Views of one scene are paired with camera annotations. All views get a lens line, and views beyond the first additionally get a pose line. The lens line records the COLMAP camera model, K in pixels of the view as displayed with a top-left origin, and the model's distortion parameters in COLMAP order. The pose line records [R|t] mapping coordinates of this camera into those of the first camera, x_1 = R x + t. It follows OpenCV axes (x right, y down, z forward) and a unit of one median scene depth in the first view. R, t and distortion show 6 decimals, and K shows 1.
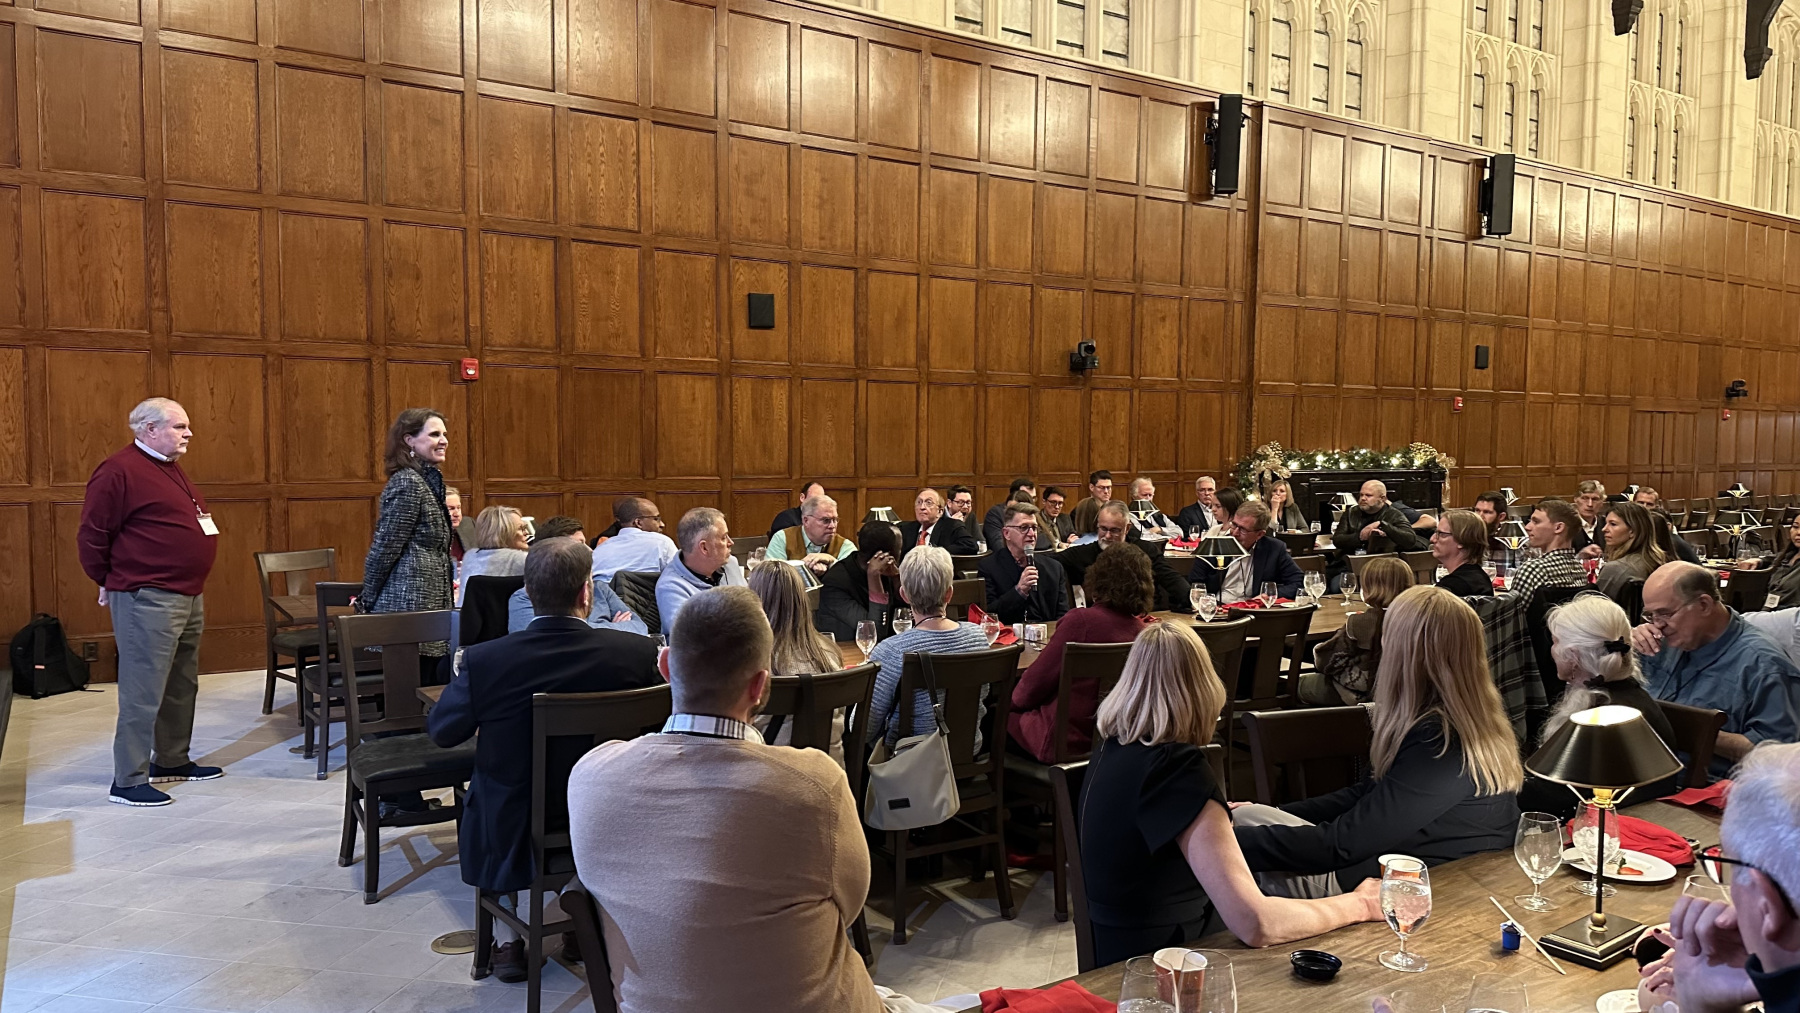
lens RADIAL K [[1244.2, 0, 912.7], [0, 1244.2, 518.1], [0, 0, 1]] dist [0.073348, -0.093664]
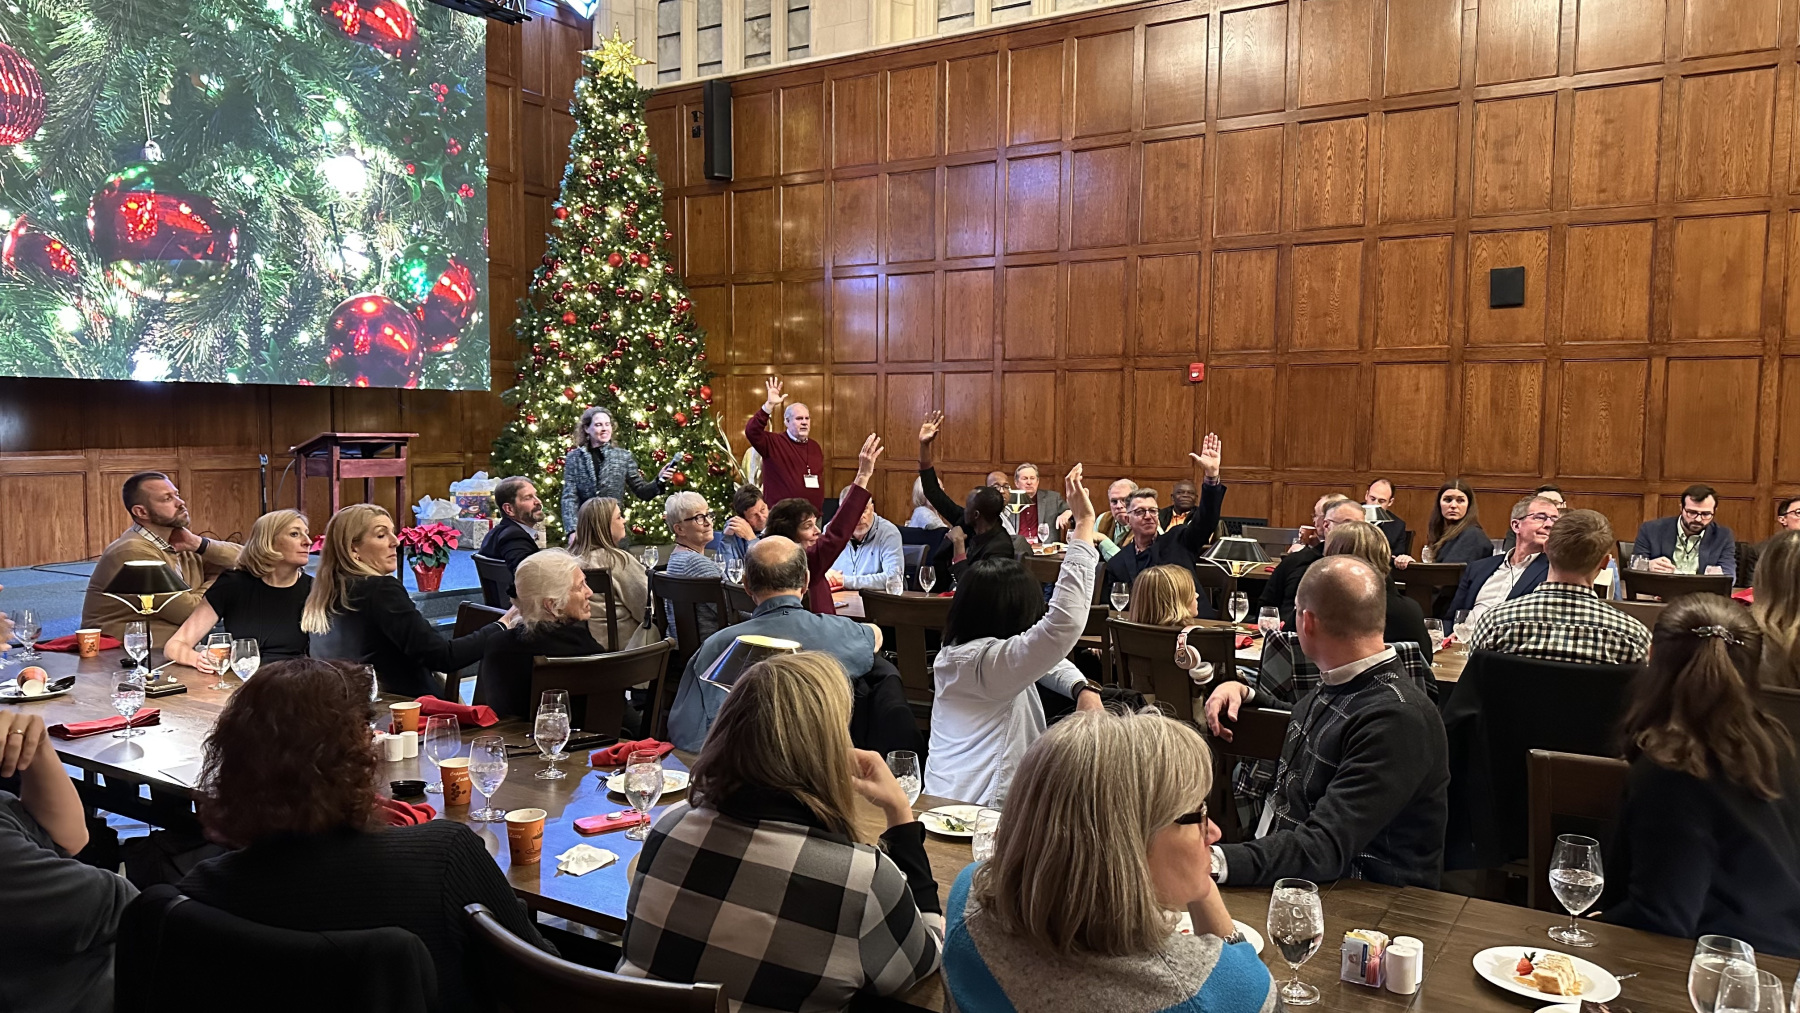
lens RADIAL K [[1244.2, 0, 910.2], [0, 1244.2, 506.8], [0, 0, 1]] dist [0.073348, -0.093664]
pose [[0.413811, 0.054531, -0.908728, 0.531232], [-0.064099, 0.997472, 0.030667, -0.010478], [0.908103, 0.045558, 0.416260, 0.247232]]
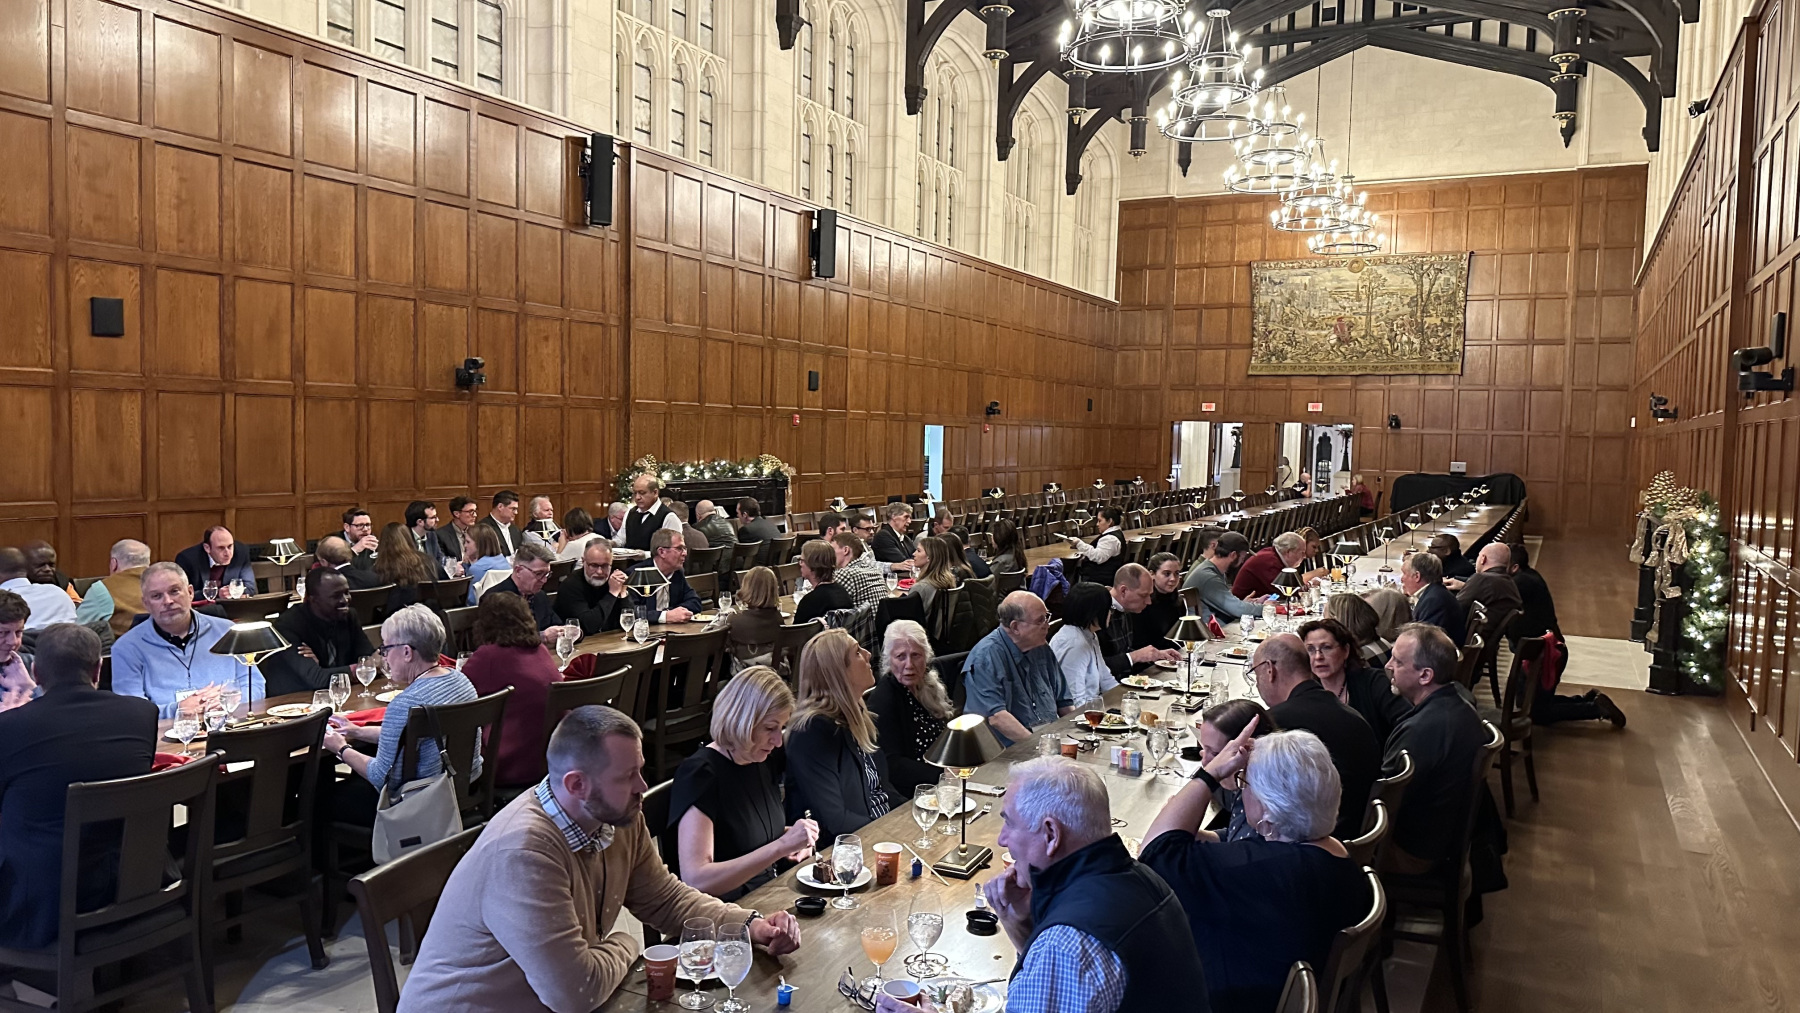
lens RADIAL K [[1244.2, 0, 897.5], [0, 1244.2, 498.3], [0, 0, 1]] dist [0.073348, -0.093664]
pose [[0.874984, -0.013605, 0.483961, -0.064726], [0.013361, 0.999903, 0.003953, -0.030652], [-0.483967, 0.003007, 0.875081, -0.081460]]
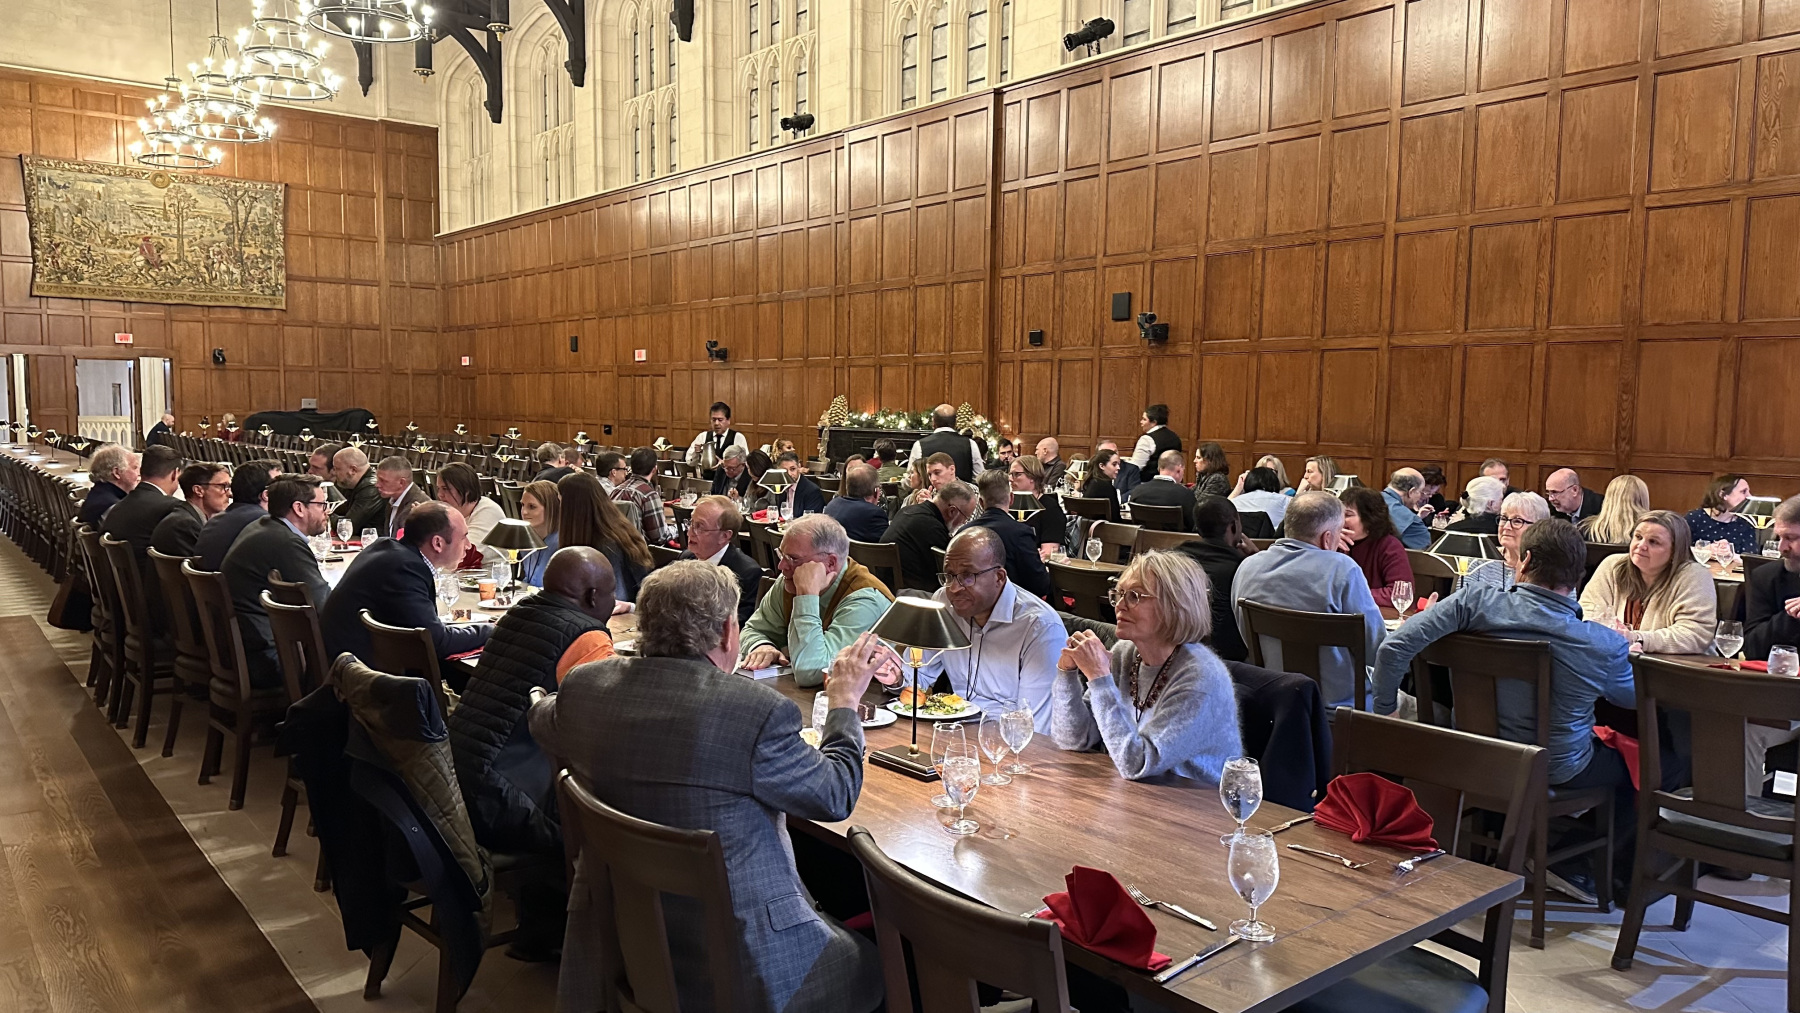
lens RADIAL K [[1244.2, 0, 878.1], [0, 1244.2, 524.9], [0, 0, 1]] dist [0.073348, -0.093664]
pose [[-0.095546, -0.106438, 0.989718, -0.487482], [0.050902, 0.992444, 0.111646, -0.051228], [-0.994123, 0.061046, -0.089406, 0.704088]]
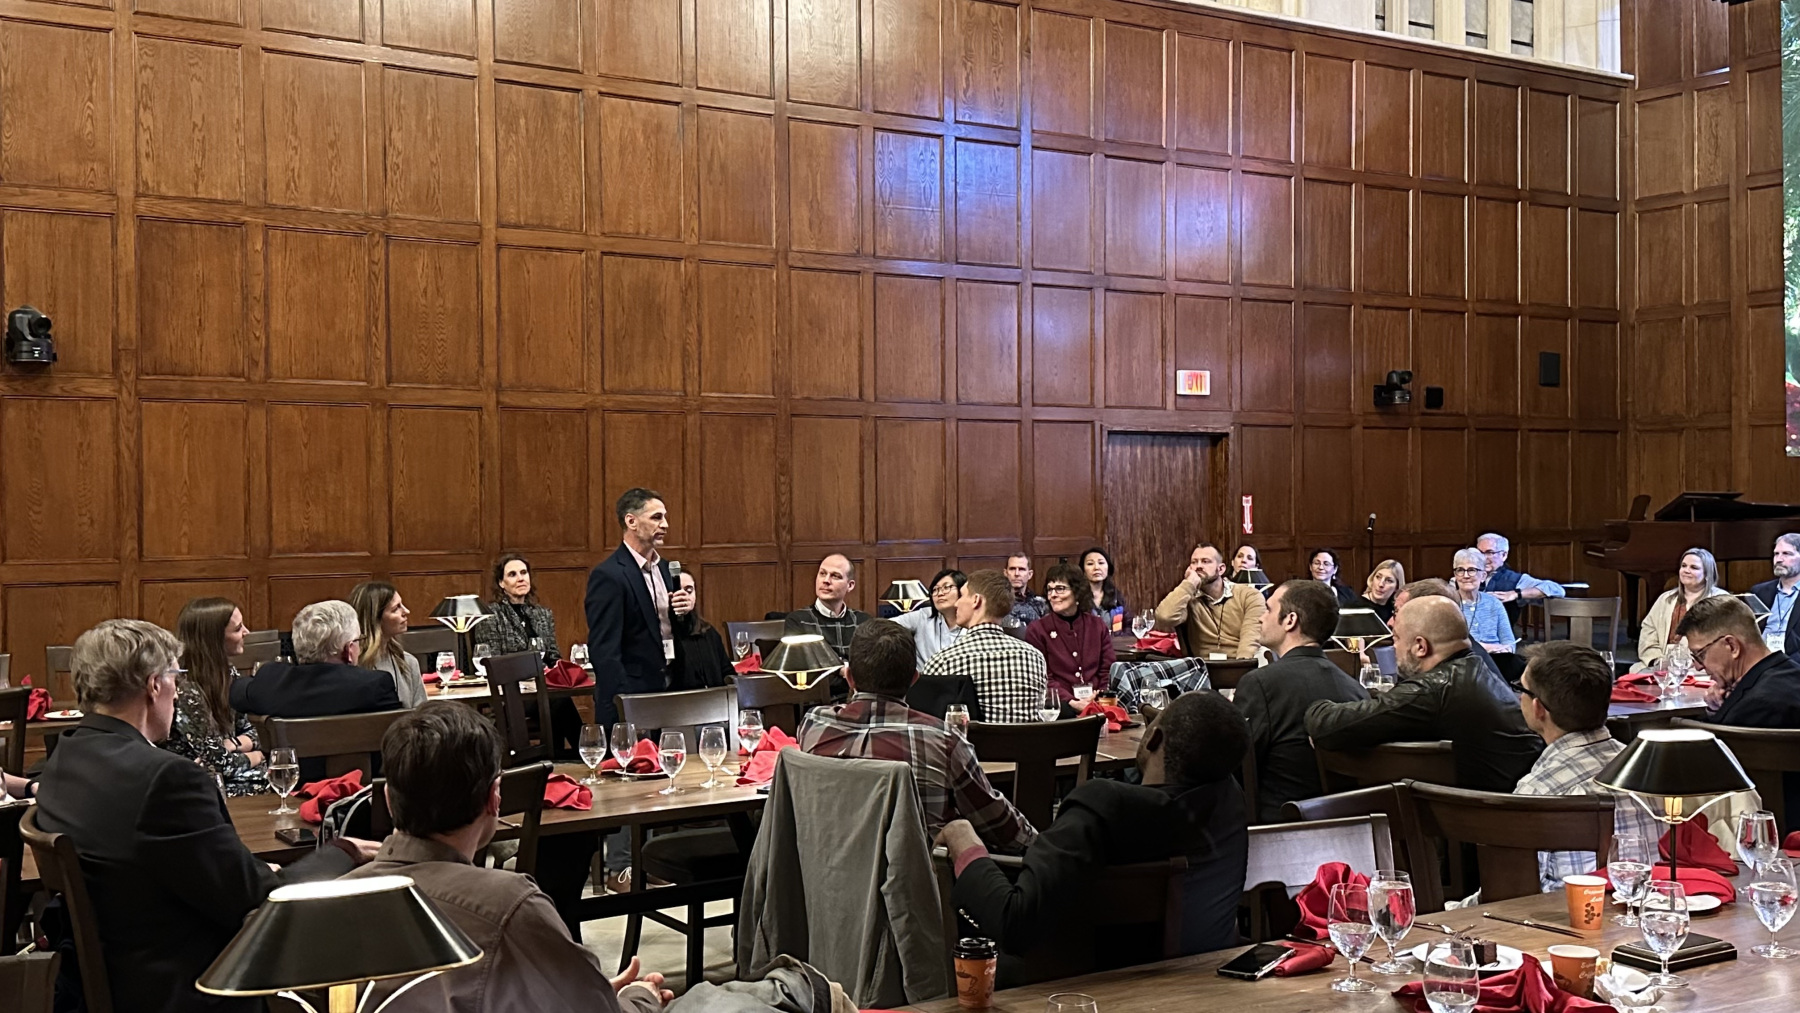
lens RADIAL K [[1833.9, 0, 909.8], [0, 1833.9, 517.0], [0, 0, 1]] dist [0.095788, 0.000000]
pose [[-0.999983, 0.000219, 0.005867, 0.293577], [0.000628, 0.997560, 0.069811, -0.070389], [-0.005838, 0.069814, -0.997543, 1.231404]]
